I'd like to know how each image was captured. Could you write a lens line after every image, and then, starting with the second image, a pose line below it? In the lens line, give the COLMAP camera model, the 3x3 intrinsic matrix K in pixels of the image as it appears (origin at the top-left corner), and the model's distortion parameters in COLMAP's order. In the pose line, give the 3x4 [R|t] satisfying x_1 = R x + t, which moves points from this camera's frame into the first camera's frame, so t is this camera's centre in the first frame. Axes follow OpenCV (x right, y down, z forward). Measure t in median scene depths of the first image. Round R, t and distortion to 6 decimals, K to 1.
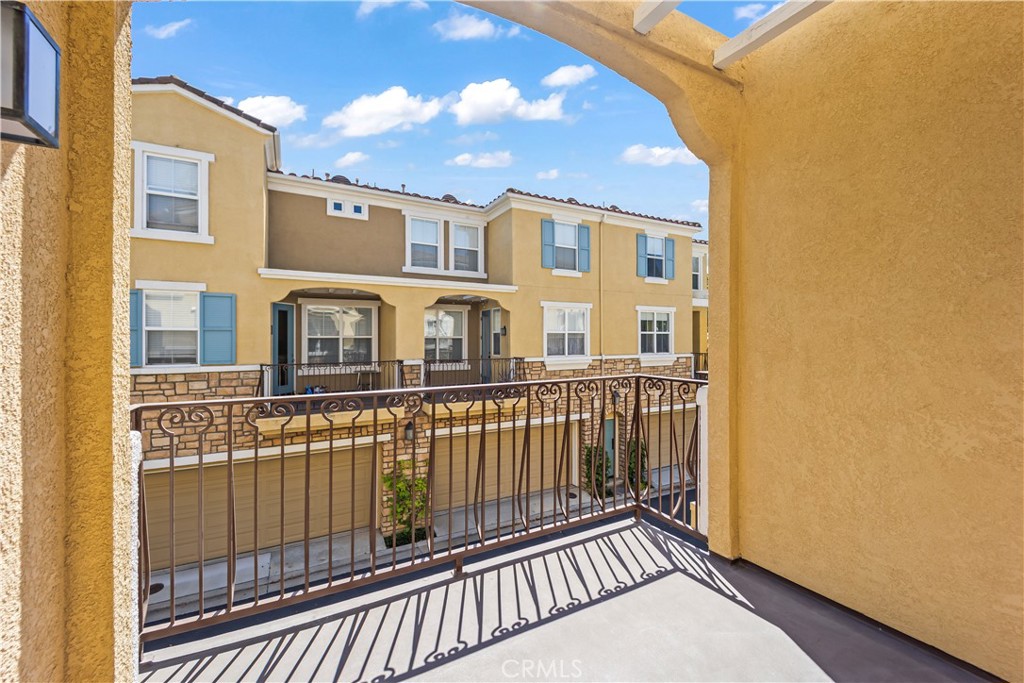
lens RADIAL K [[407.1, 0, 510.3], [0, 407.1, 340.1], [0, 0, 1]] dist [0.032760, -0.018769]
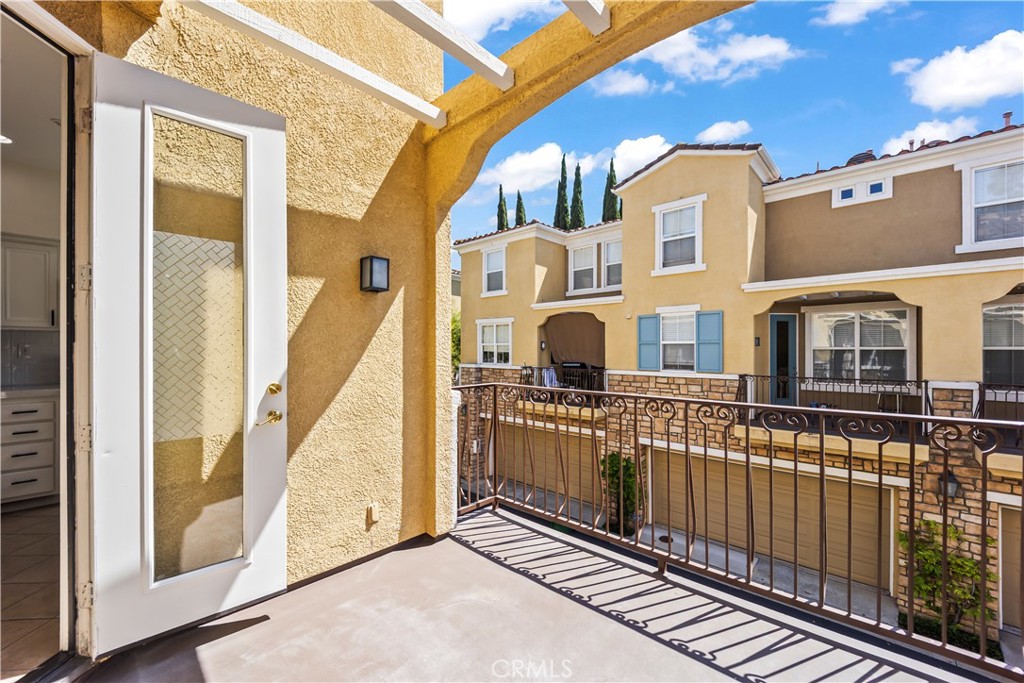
lens RADIAL K [[415.6, 0, 512.9], [0, 415.6, 353.5], [0, 0, 1]] dist [0.027717, -0.015972]
pose [[0.331284, 0.009891, -0.943479, 0.217039], [-0.004575, 0.999950, 0.008877, -0.001883], [0.943520, 0.001376, 0.331312, 0.081071]]
